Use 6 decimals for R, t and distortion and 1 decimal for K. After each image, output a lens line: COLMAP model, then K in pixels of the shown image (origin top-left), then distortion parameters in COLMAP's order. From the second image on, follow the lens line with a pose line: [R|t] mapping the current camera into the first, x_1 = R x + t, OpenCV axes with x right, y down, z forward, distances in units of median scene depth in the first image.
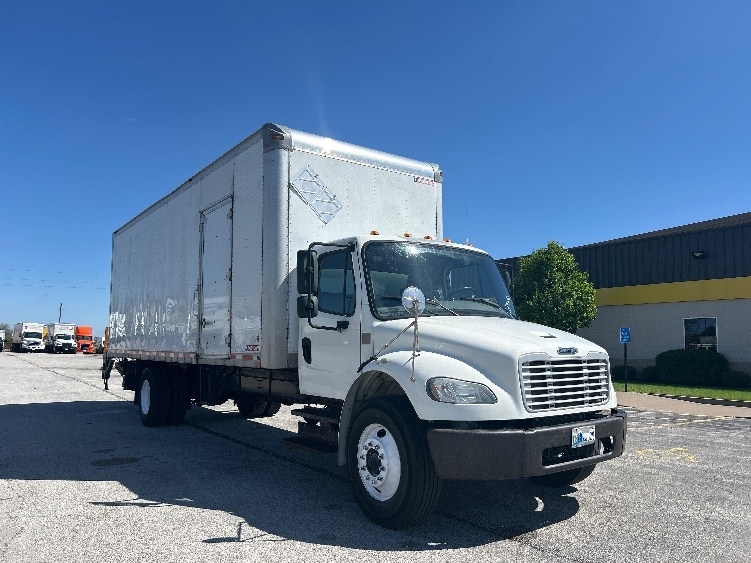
lens RADIAL K [[606.0, 0, 377.0], [0, 606.0, 281.9], [0, 0, 1]] dist [0.048383, 0.001434]
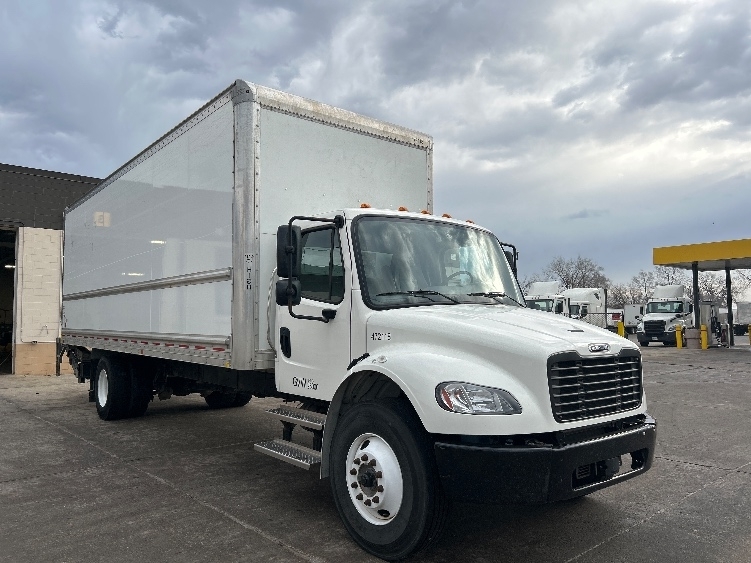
lens RADIAL K [[606.0, 0, 373.5], [0, 606.0, 282.7], [0, 0, 1]] dist [0.048383, 0.001434]
pose [[0.999028, 0.010280, 0.042863, -0.032744], [-0.011483, 0.999545, 0.027905, 0.002834], [-0.042556, -0.028371, 0.998691, 0.159777]]
